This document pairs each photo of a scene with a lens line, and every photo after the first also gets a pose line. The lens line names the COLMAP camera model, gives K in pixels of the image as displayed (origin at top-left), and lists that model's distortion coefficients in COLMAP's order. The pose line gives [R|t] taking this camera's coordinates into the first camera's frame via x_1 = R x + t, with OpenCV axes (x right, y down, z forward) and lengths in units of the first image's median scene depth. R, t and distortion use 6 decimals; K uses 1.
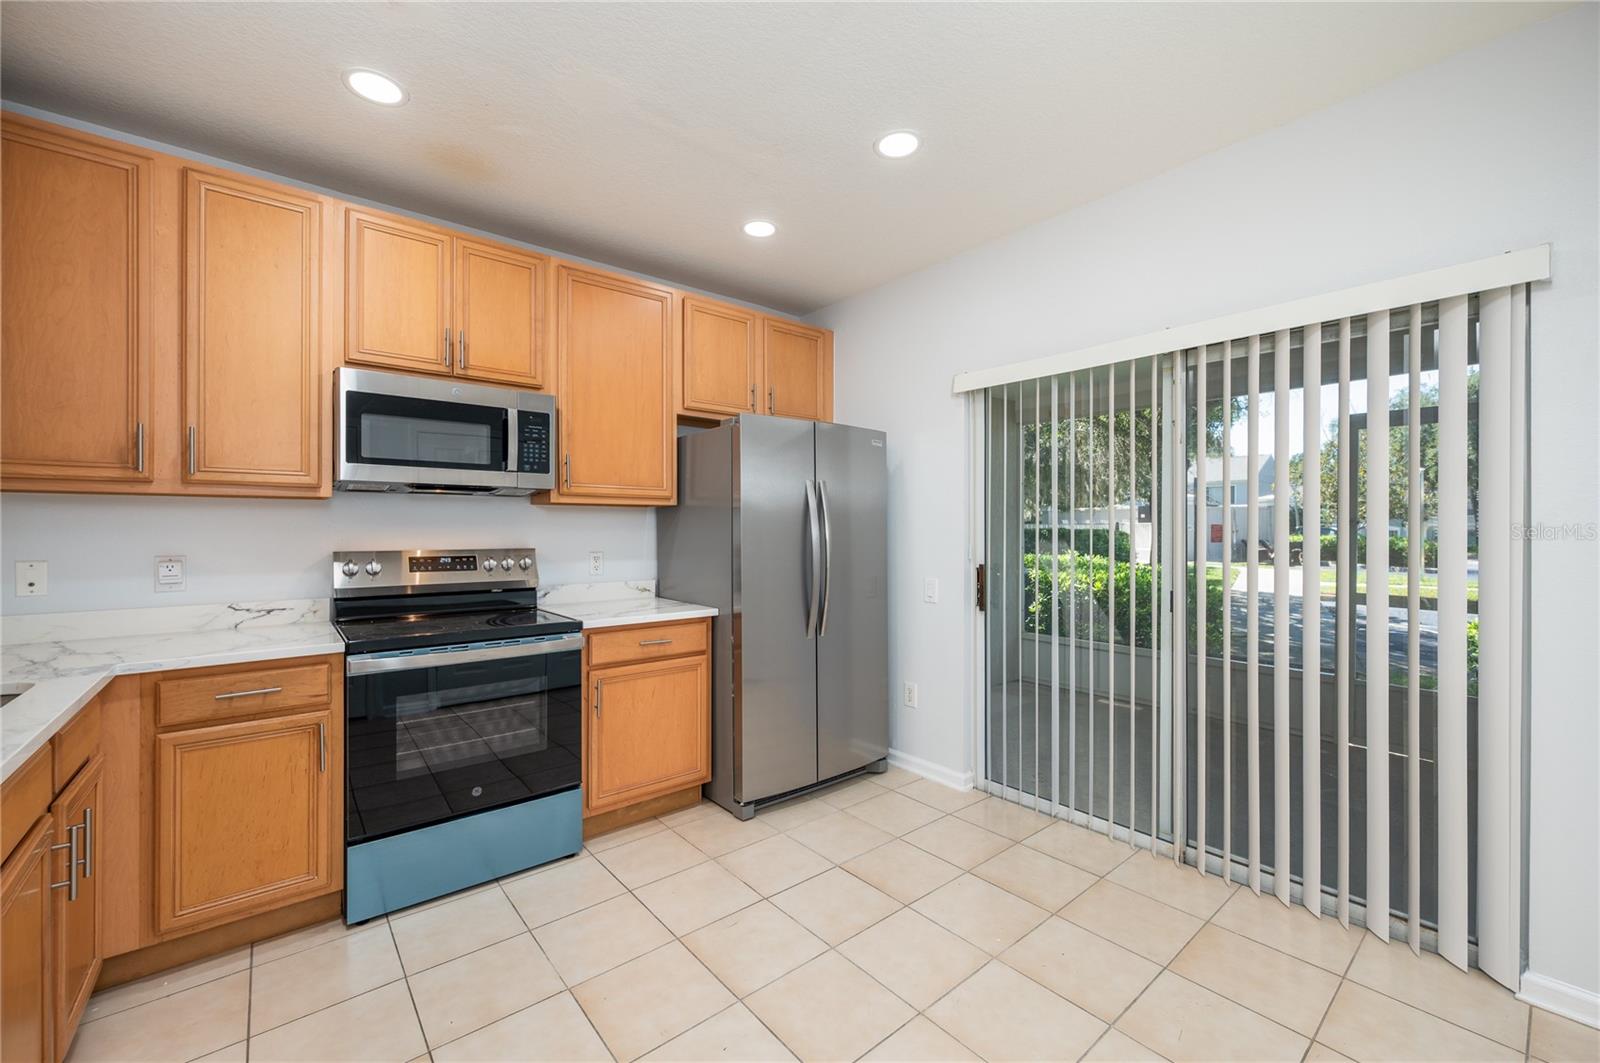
lens RADIAL K [[637.1, 0, 800.0], [0, 637.1, 531.5], [0, 0, 1]] dist [-0.000228, 0.000184]
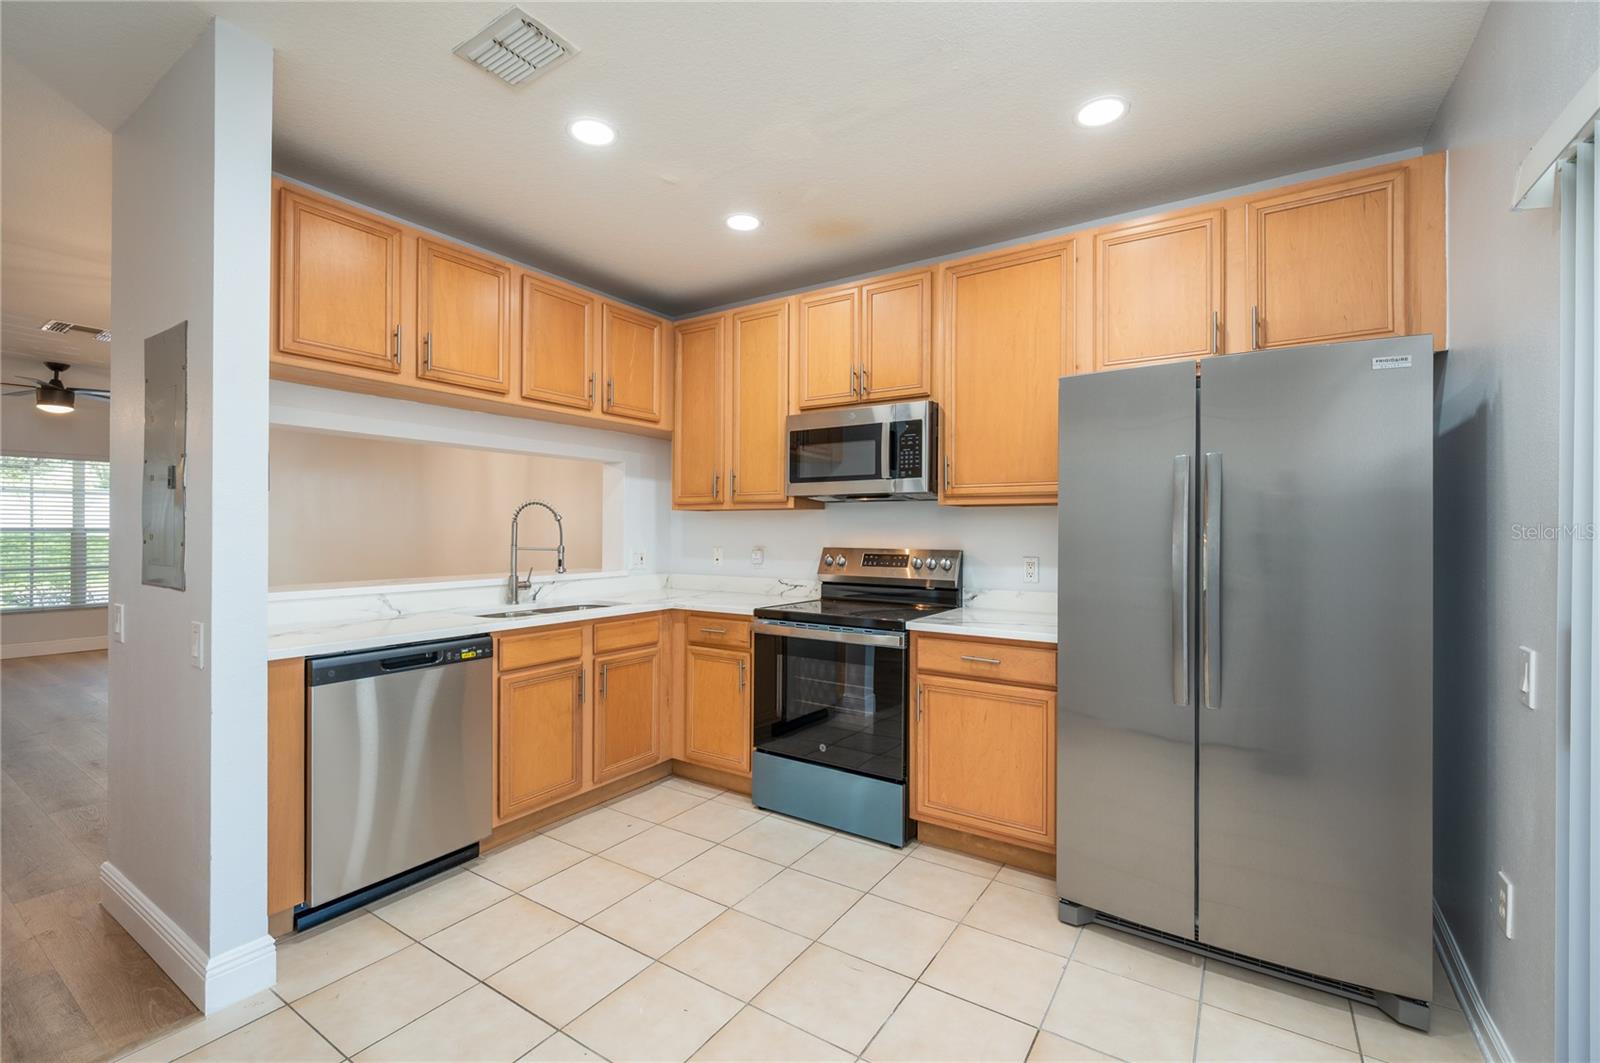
lens RADIAL K [[681.5, 0, 800.0], [0, 681.5, 531.5], [0, 0, 1]] dist [-0.001783, -0.000400]
pose [[0.295703, 0.002306, -0.955277, 0.631909], [-0.006410, 0.999979, 0.000430, -0.002510], [0.955258, 0.005996, 0.295712, 0.506912]]
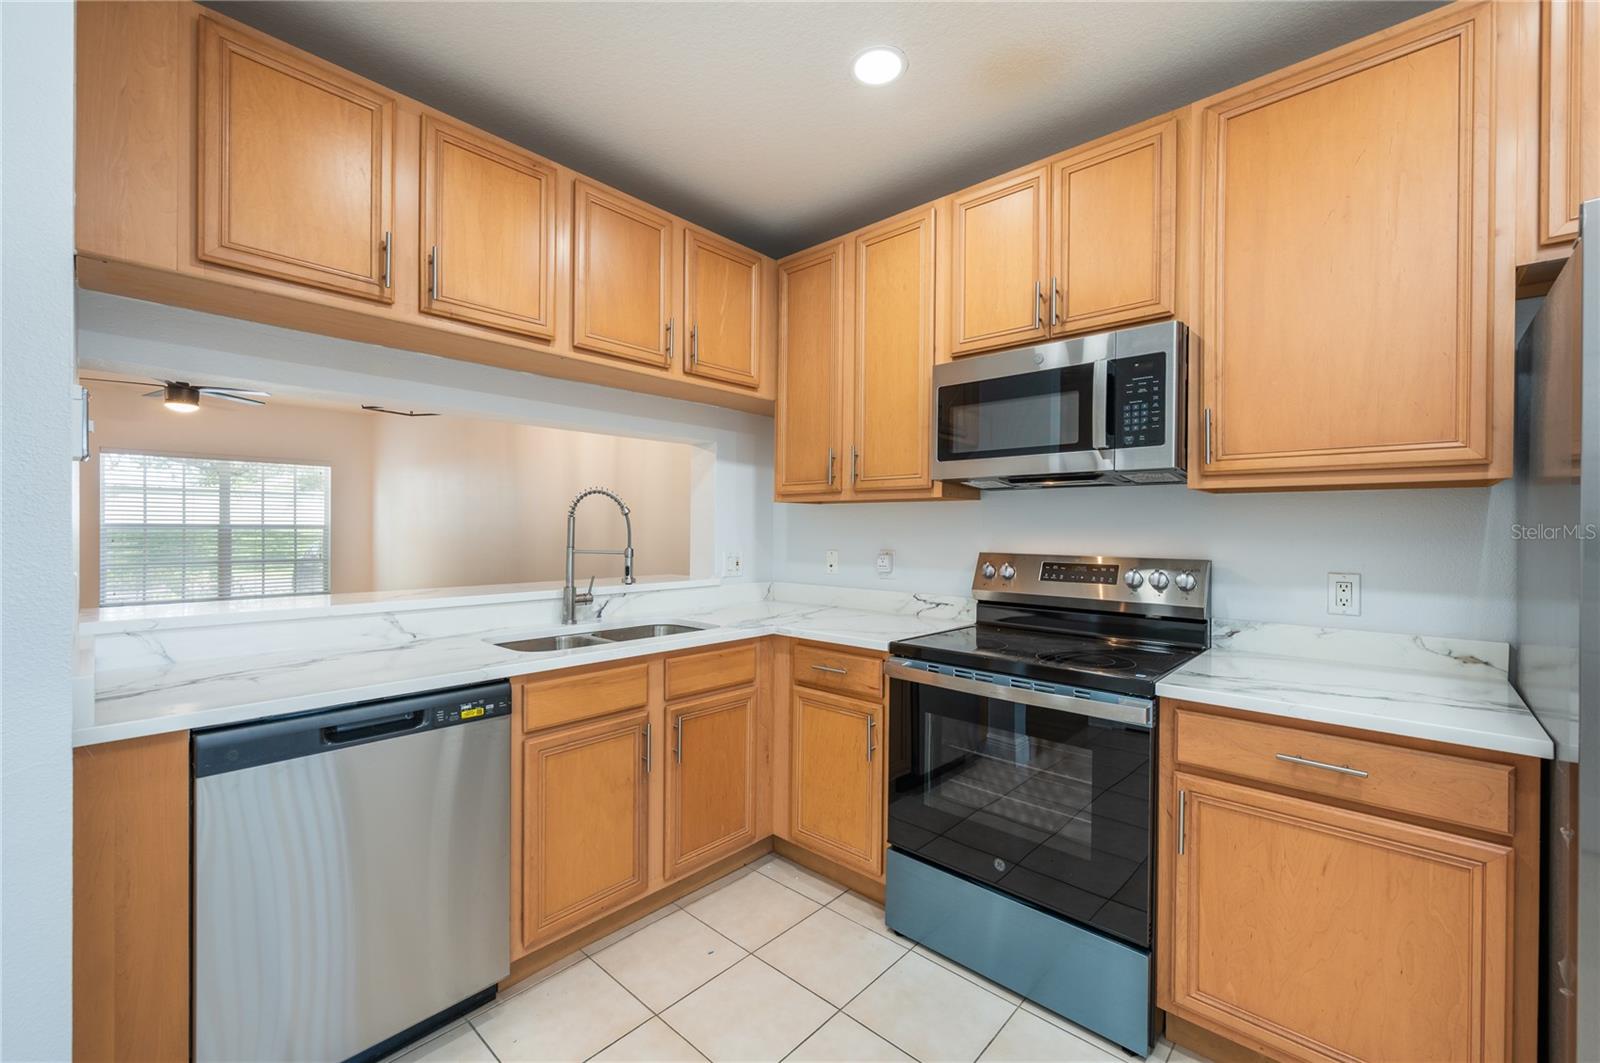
lens RADIAL K [[648.6, 0, 795.4], [0, 648.6, 531.8], [0, 0, 1]] dist [0.001539, 0.000168]
pose [[0.140260, 0.006271, -0.990095, 0.215983], [-0.009448, 0.999943, 0.004995, -0.002331], [0.990070, 0.008653, 0.140311, 0.562086]]
